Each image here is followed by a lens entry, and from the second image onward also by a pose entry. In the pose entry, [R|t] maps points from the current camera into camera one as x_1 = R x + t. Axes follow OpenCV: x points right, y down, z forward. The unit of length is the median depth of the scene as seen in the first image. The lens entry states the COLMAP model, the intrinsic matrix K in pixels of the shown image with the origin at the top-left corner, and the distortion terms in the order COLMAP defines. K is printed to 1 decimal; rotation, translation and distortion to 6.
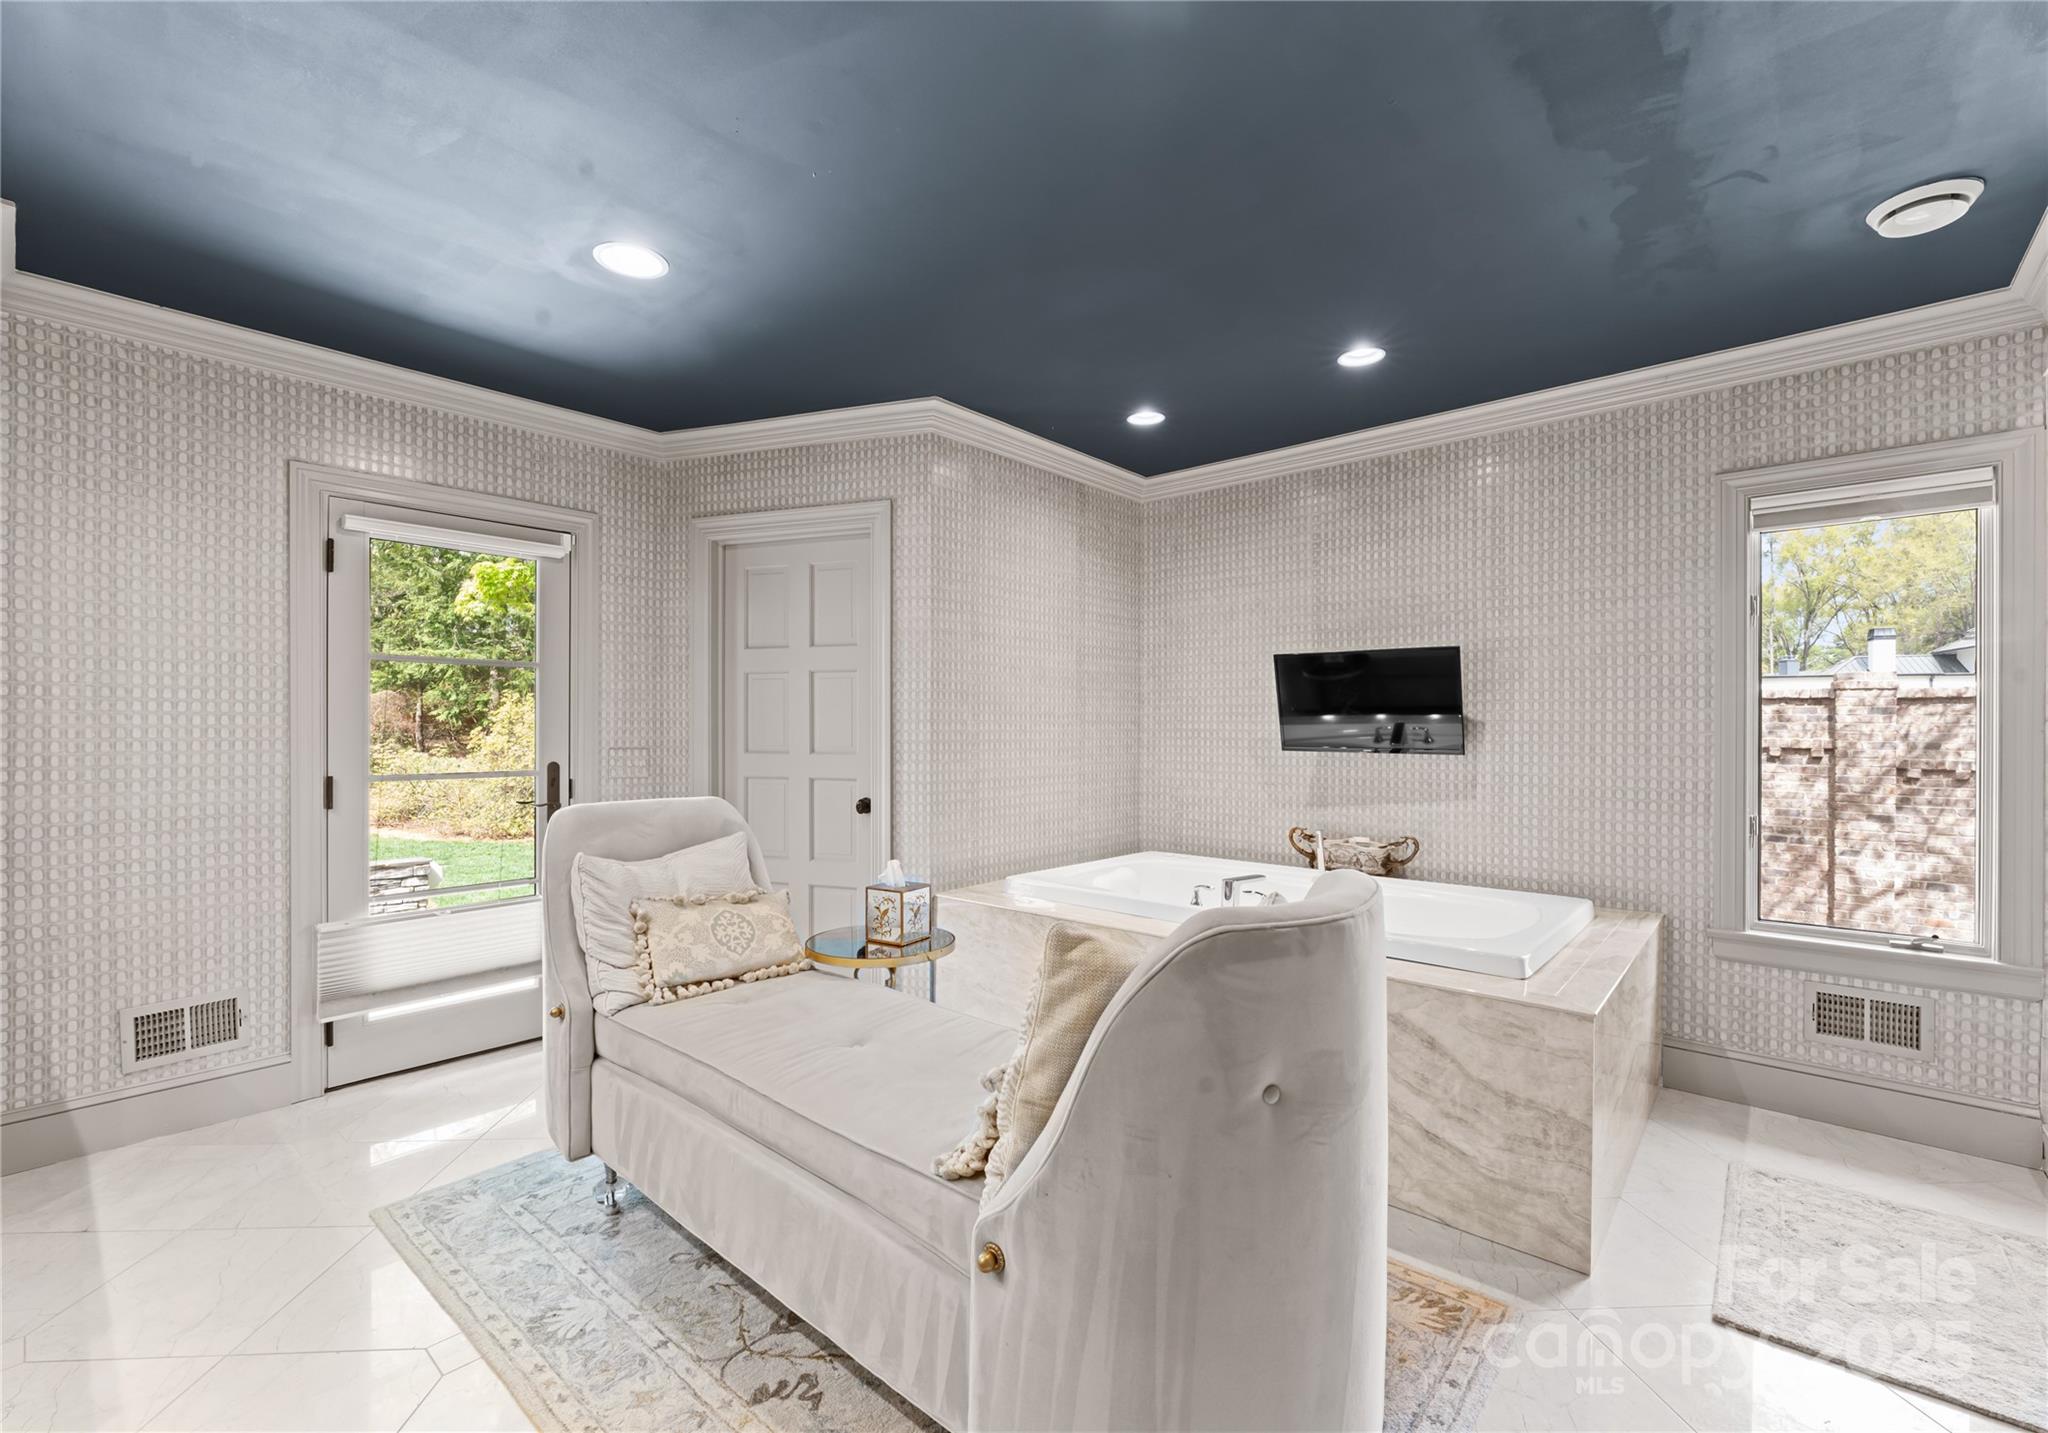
lens RADIAL K [[889.5, 0, 1021.2], [0, 889.5, 729.3], [0, 0, 1]] dist [-0.001138, -0.000311]
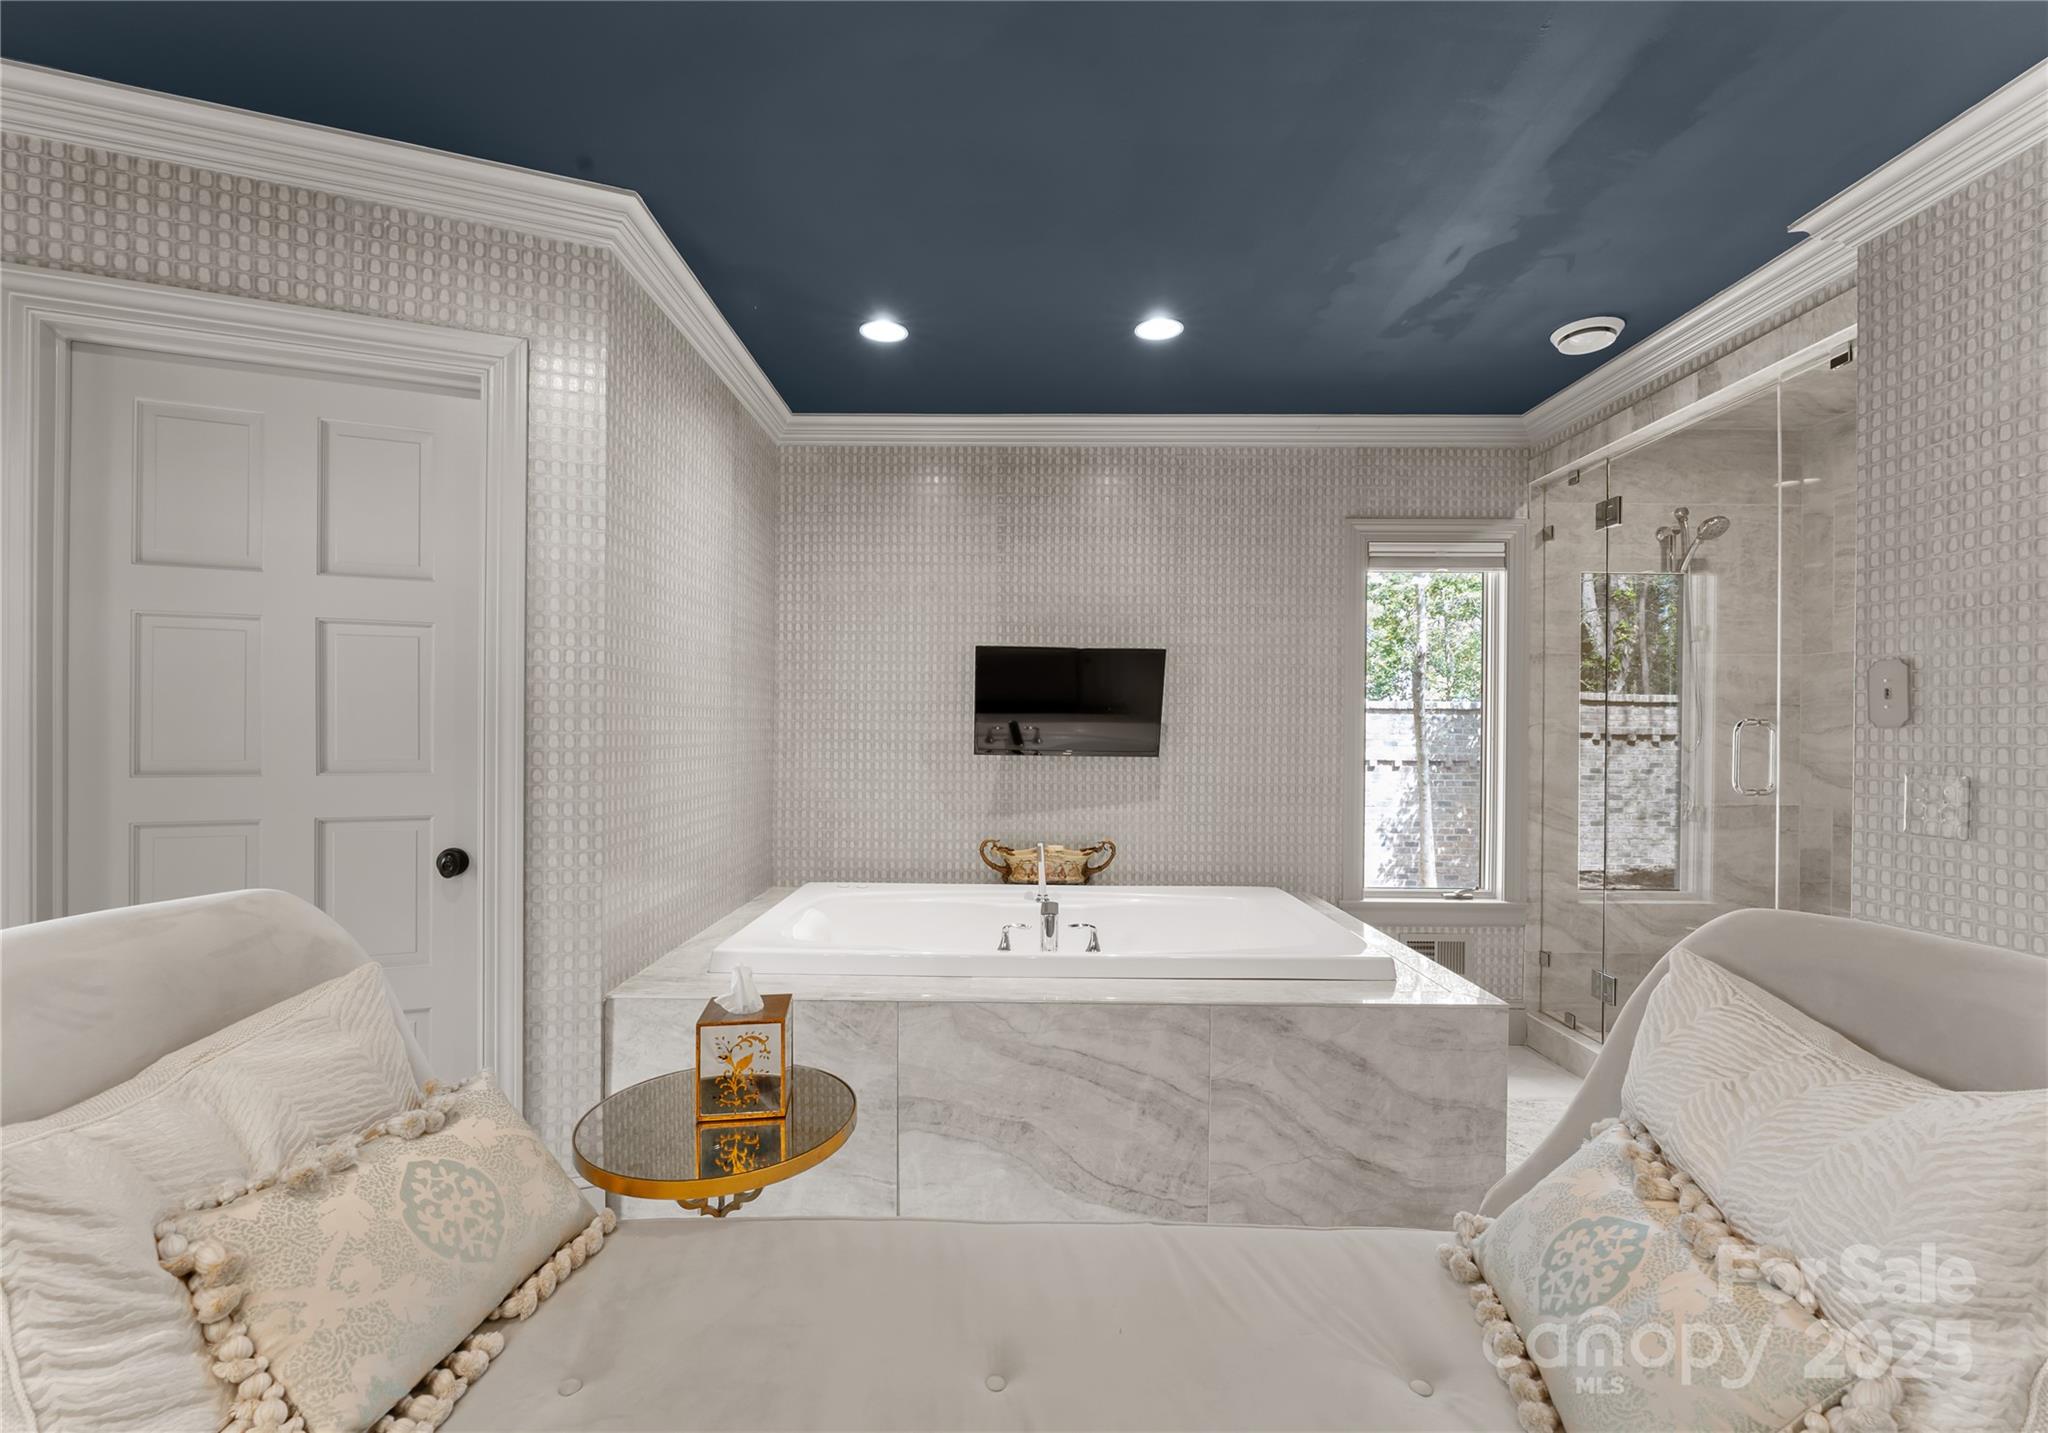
lens RADIAL K [[877.2, 0, 1014.3], [0, 877.2, 730.8], [0, 0, 1]] dist [-0.003583, -0.000414]
pose [[0.758660, 0.002728, 0.651481, -0.281831], [-0.005300, 0.999984, 0.001985, -0.001954], [-0.651466, -0.004959, 0.758662, 0.351982]]
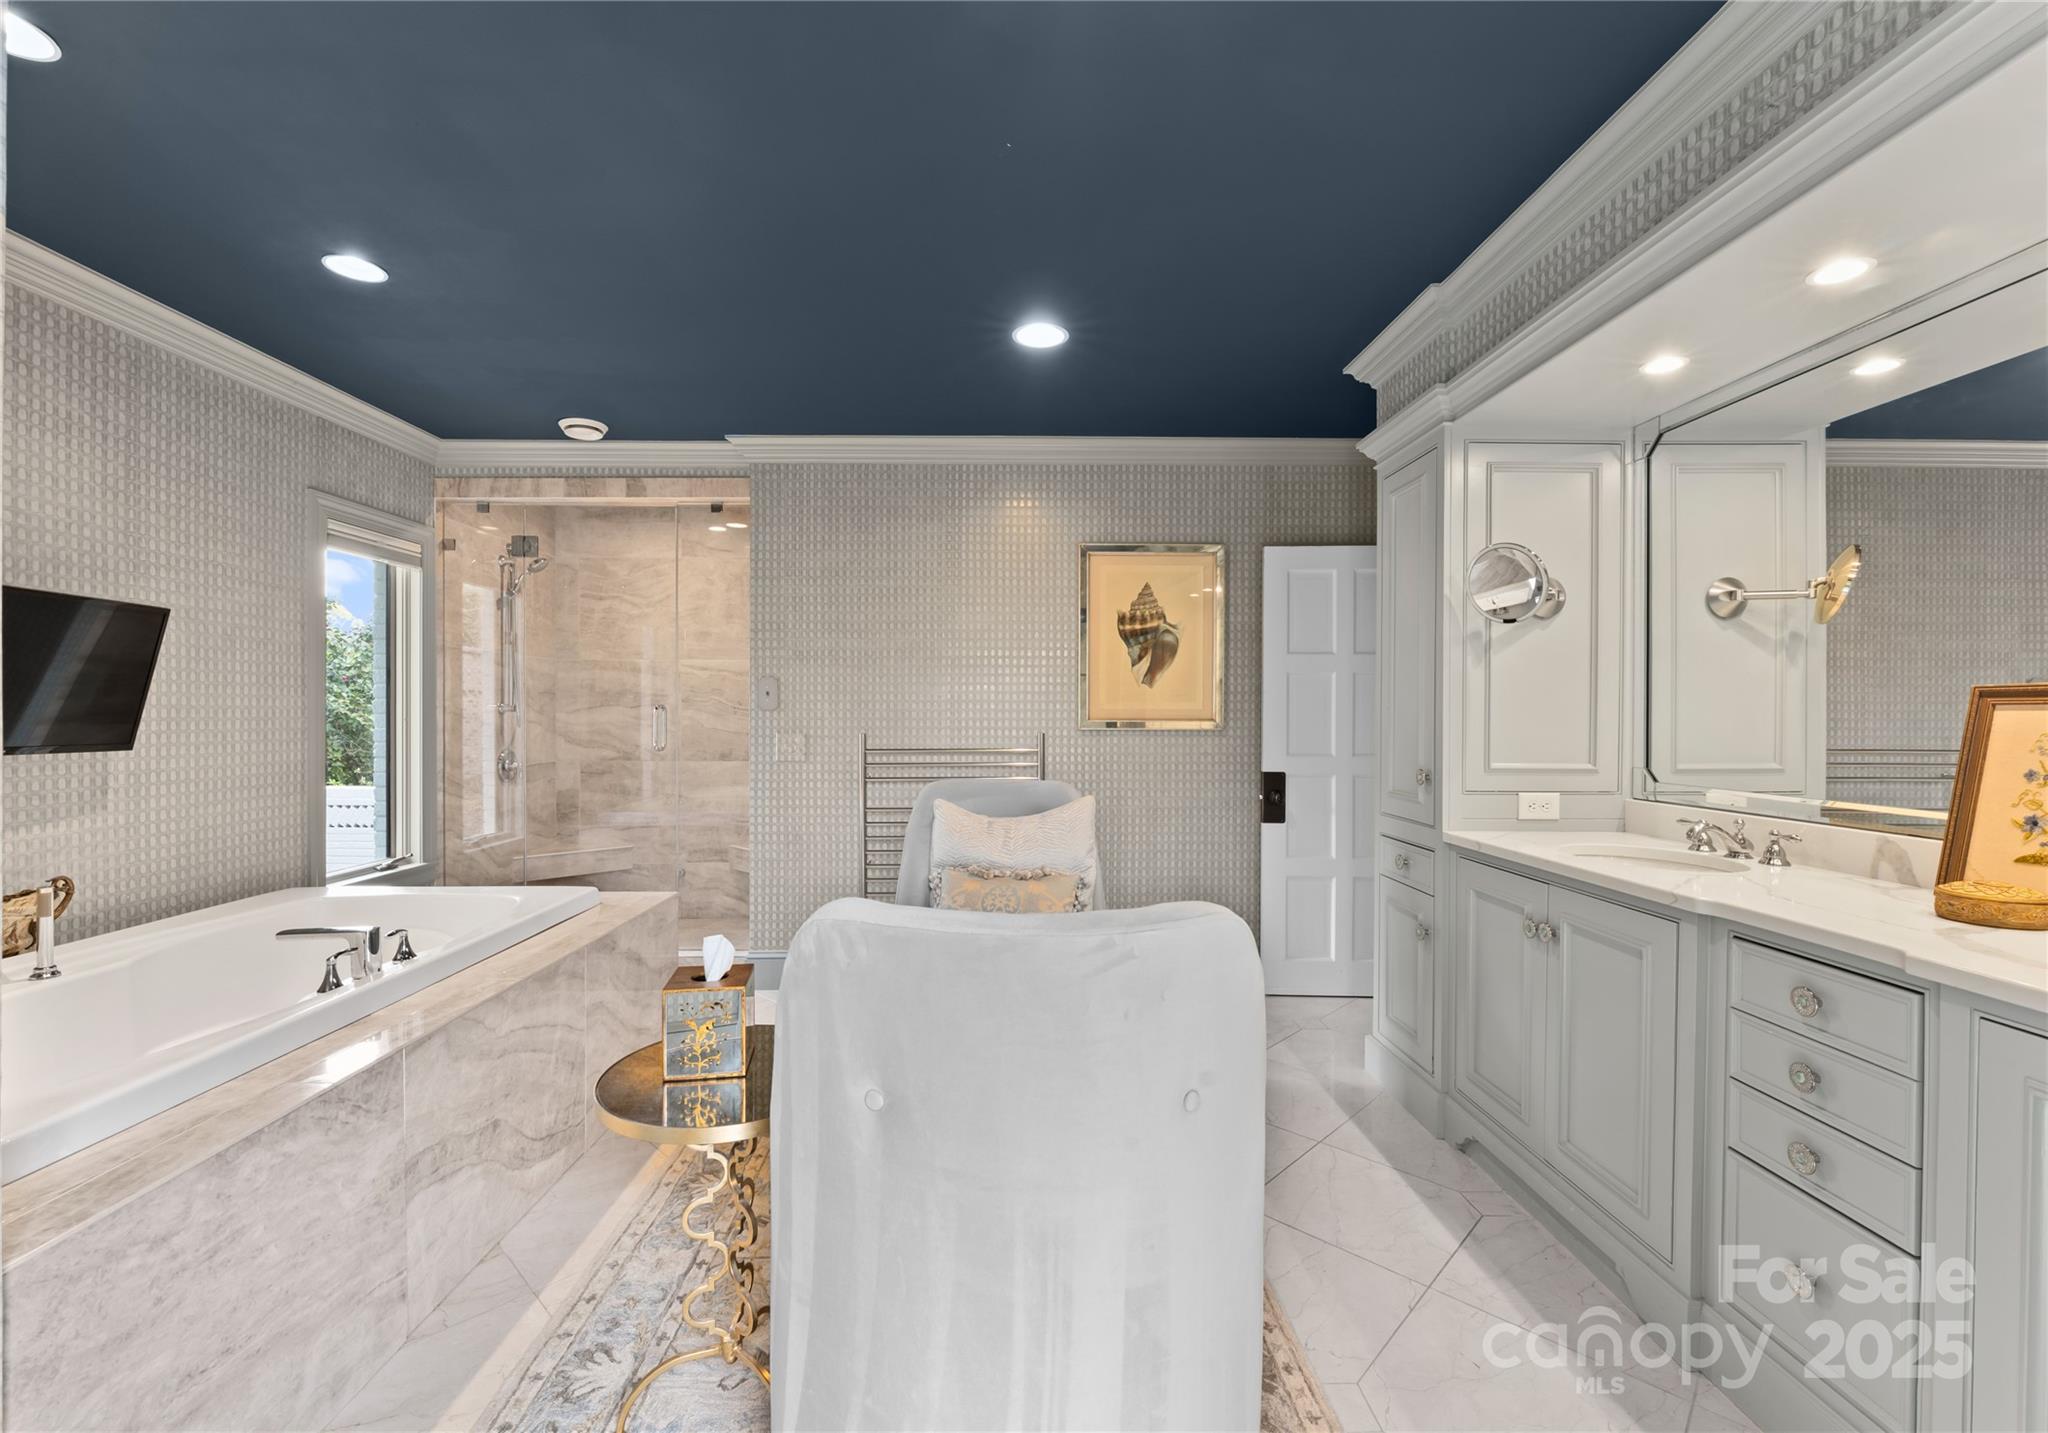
lens RADIAL K [[862.5, 0, 993.9], [0, 862.5, 717.5], [0, 0, 1]] dist [-0.001553, -0.000201]
pose [[-0.650410, -0.006217, 0.759558, -0.537419], [-0.001340, 0.999974, 0.007037, -0.004933], [-0.759583, 0.003559, -0.650401, 0.930026]]
